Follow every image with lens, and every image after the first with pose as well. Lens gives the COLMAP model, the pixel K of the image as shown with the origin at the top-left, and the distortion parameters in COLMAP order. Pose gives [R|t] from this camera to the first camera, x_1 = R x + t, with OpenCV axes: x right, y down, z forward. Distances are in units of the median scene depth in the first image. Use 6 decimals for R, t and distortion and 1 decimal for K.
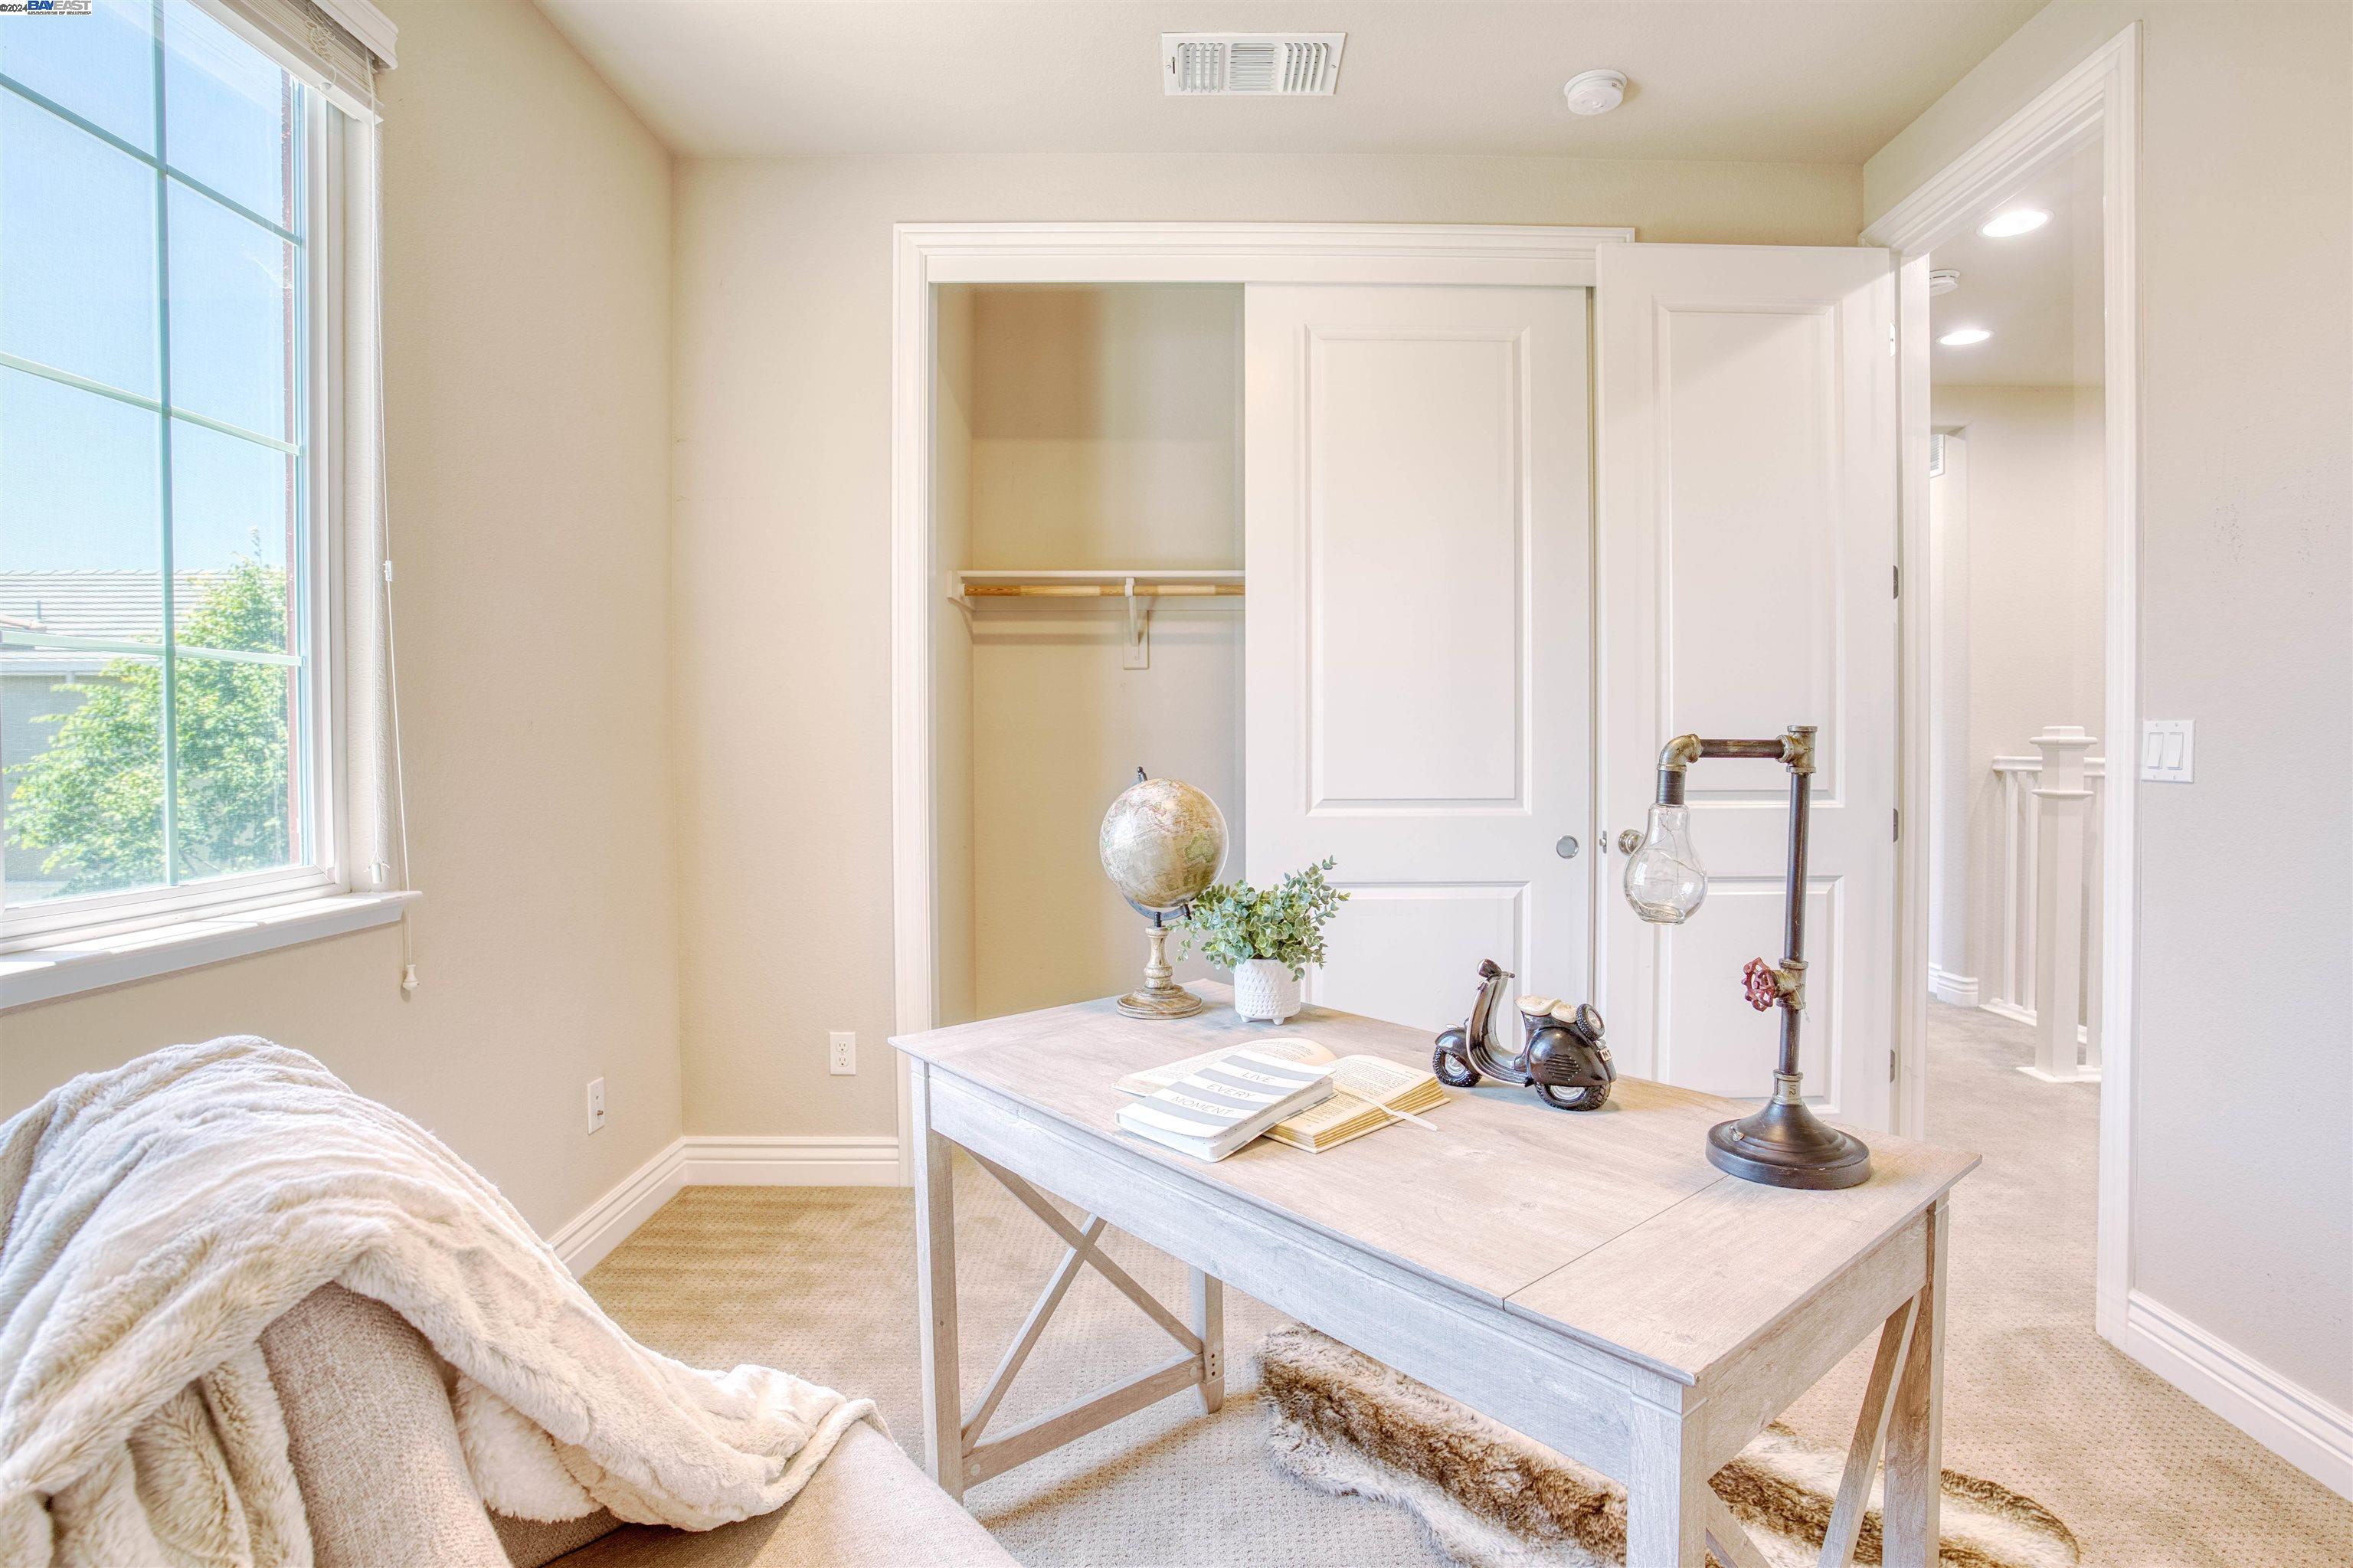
lens RADIAL K [[1202.2, 0, 1182.0], [0, 1202.2, 764.9], [0, 0, 1]] dist [-0.064520, 0.021651]
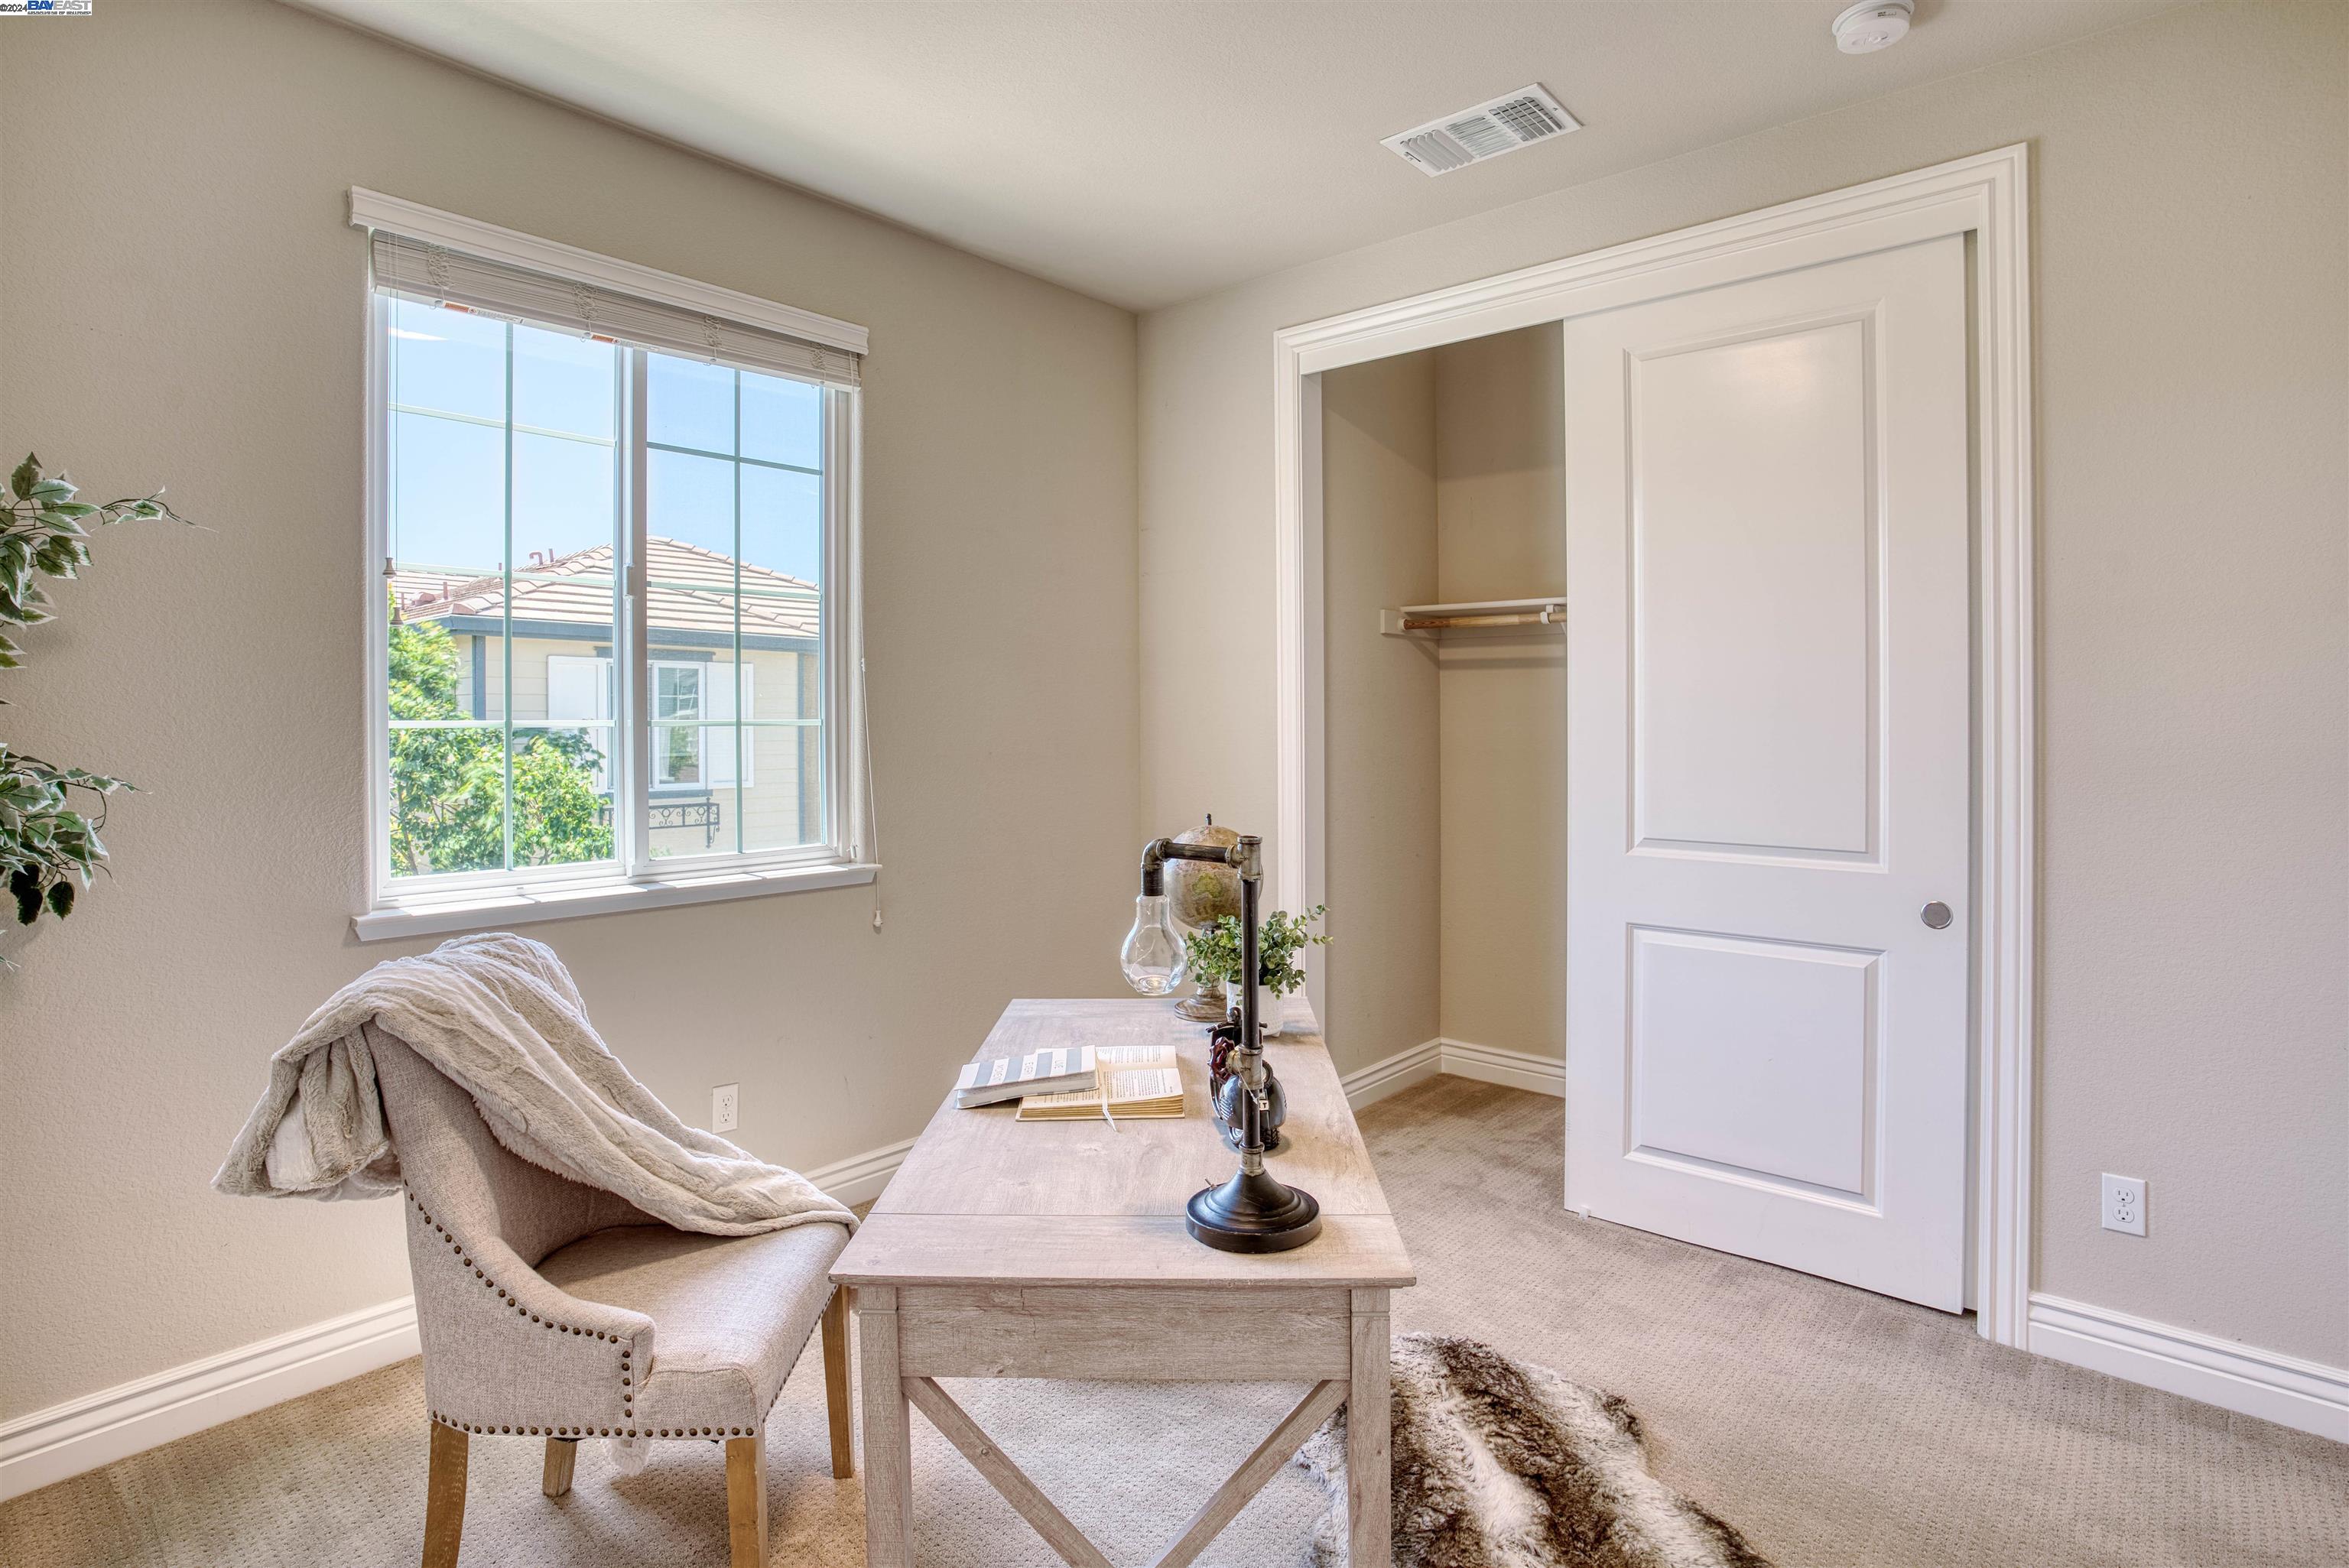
lens RADIAL K [[1200.0, 0, 1161.5], [0, 1200.0, 729.7], [0, 0, 1]] dist [-0.064520, 0.021651]
pose [[0.737678, 0.009416, -0.675087, 0.488425], [-0.014255, 0.999897, -0.001630, -0.052940], [0.675003, 0.010826, 0.737736, 0.040434]]
